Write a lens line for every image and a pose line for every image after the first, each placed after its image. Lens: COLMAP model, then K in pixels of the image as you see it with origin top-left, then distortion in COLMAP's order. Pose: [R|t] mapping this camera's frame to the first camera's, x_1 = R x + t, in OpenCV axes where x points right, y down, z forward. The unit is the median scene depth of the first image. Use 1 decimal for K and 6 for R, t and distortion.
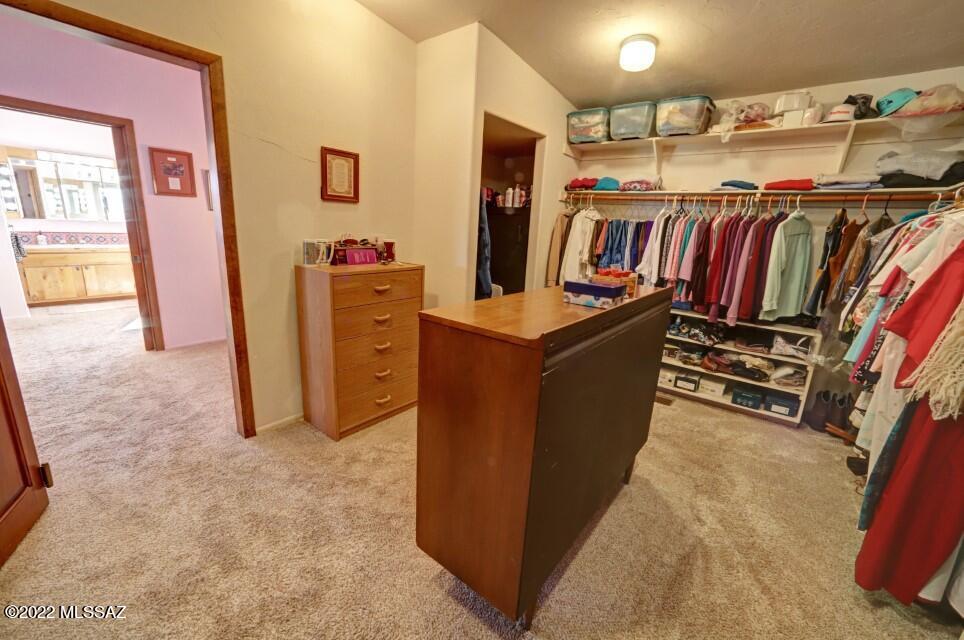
lens RADIAL K [[382.5, 0, 483.1], [0, 382.5, 319.5], [0, 0, 1]] dist [-0.018744, 0.004038]
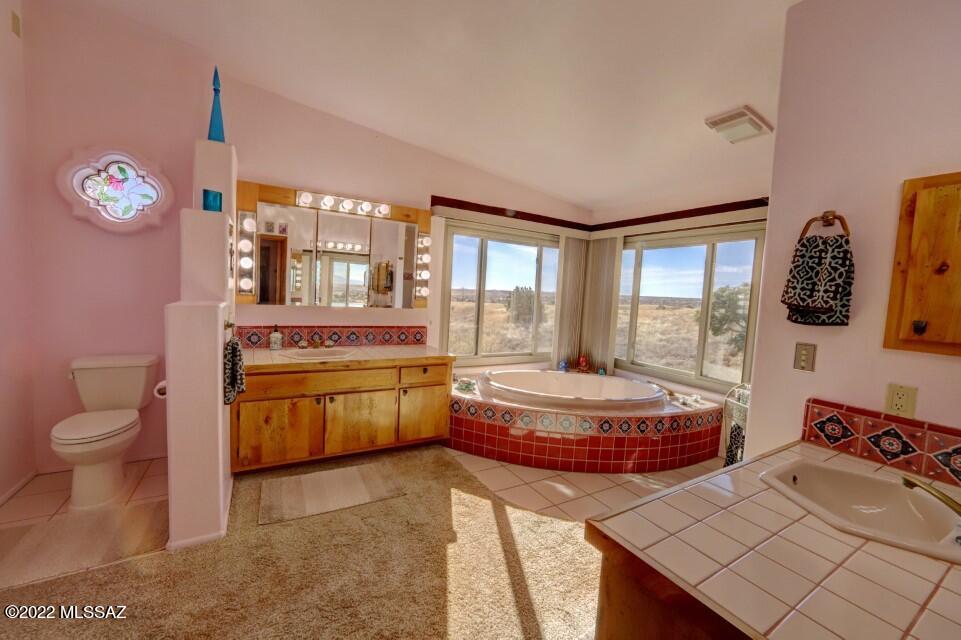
lens RADIAL K [[381.3, 0, 479.9], [0, 381.3, 318.9], [0, 0, 1]] dist [-0.018744, 0.004038]
pose [[0.933853, 0.021272, -0.357023, -0.682413], [-0.088691, 0.980824, -0.173547, -0.173269], [0.346485, 0.193733, 0.917832, 0.572825]]
